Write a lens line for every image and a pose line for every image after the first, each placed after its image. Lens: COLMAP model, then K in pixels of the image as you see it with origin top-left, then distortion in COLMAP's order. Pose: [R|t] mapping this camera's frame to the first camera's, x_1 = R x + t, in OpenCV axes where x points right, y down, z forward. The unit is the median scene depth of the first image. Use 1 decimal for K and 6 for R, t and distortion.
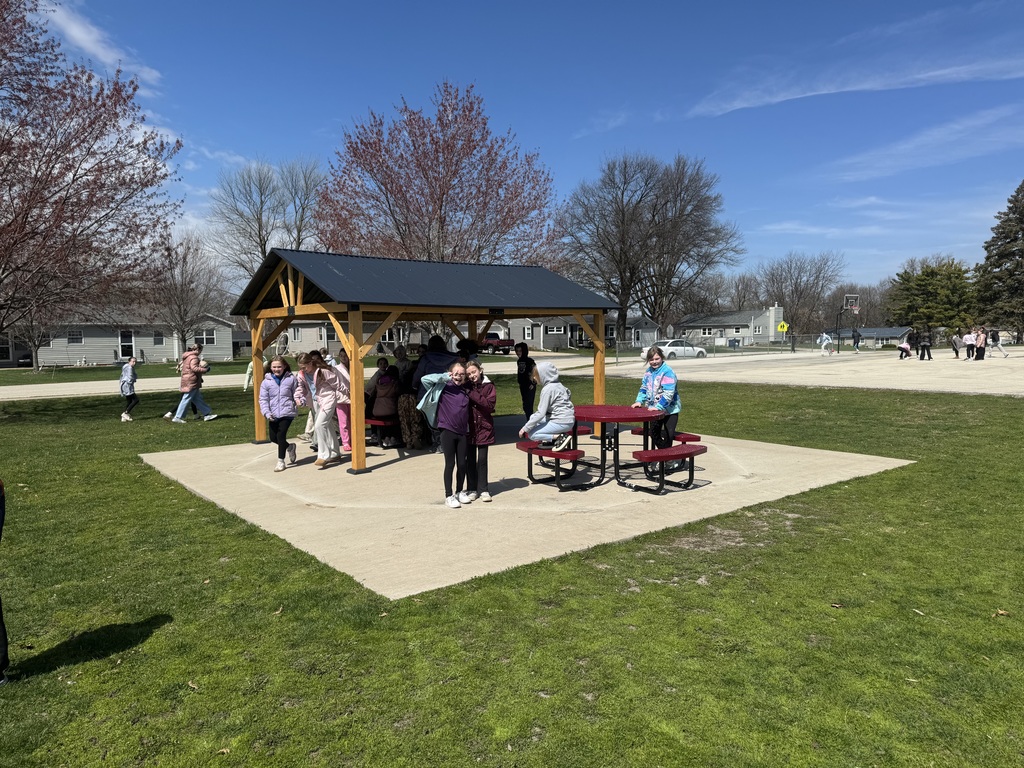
lens RADIAL K [[723.6, 0, 514.0], [0, 723.6, 385.2], [0, 0, 1]] dist [0.009083, -0.023319]
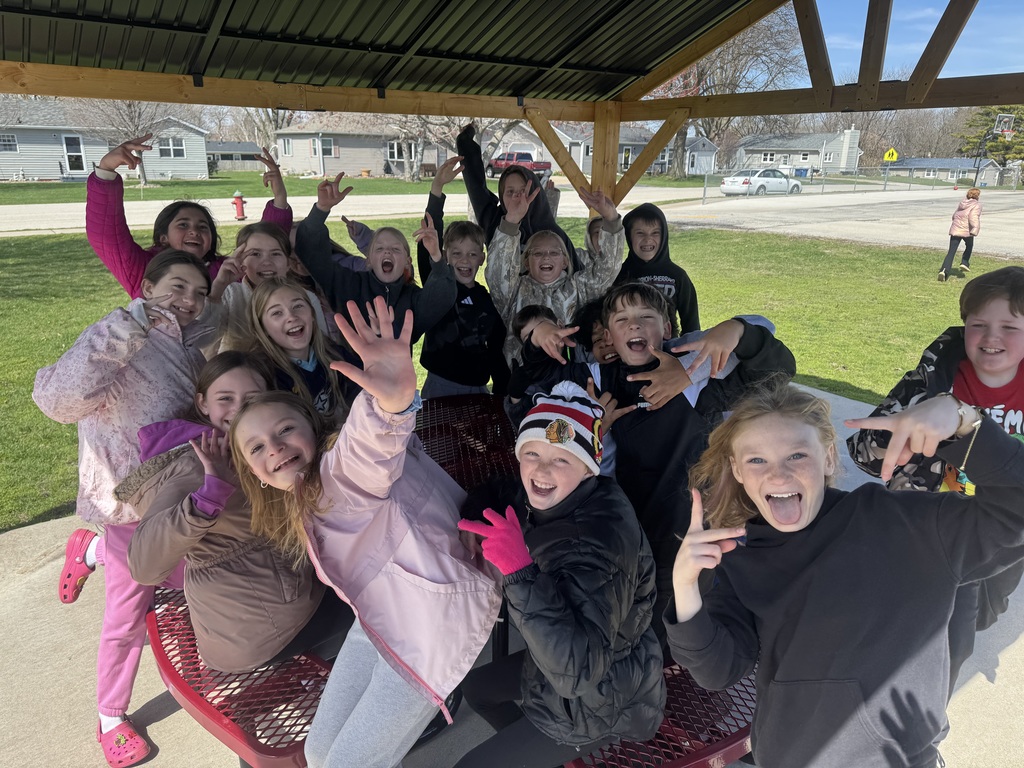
lens RADIAL K [[723.6, 0, 509.5], [0, 723.6, 379.4], [0, 0, 1]] dist [0.009083, -0.023319]
pose [[0.999118, 0.035540, -0.022375, -0.020196], [-0.029432, 0.972603, 0.230602, -0.011403], [0.029958, -0.229740, 0.972791, 0.152458]]
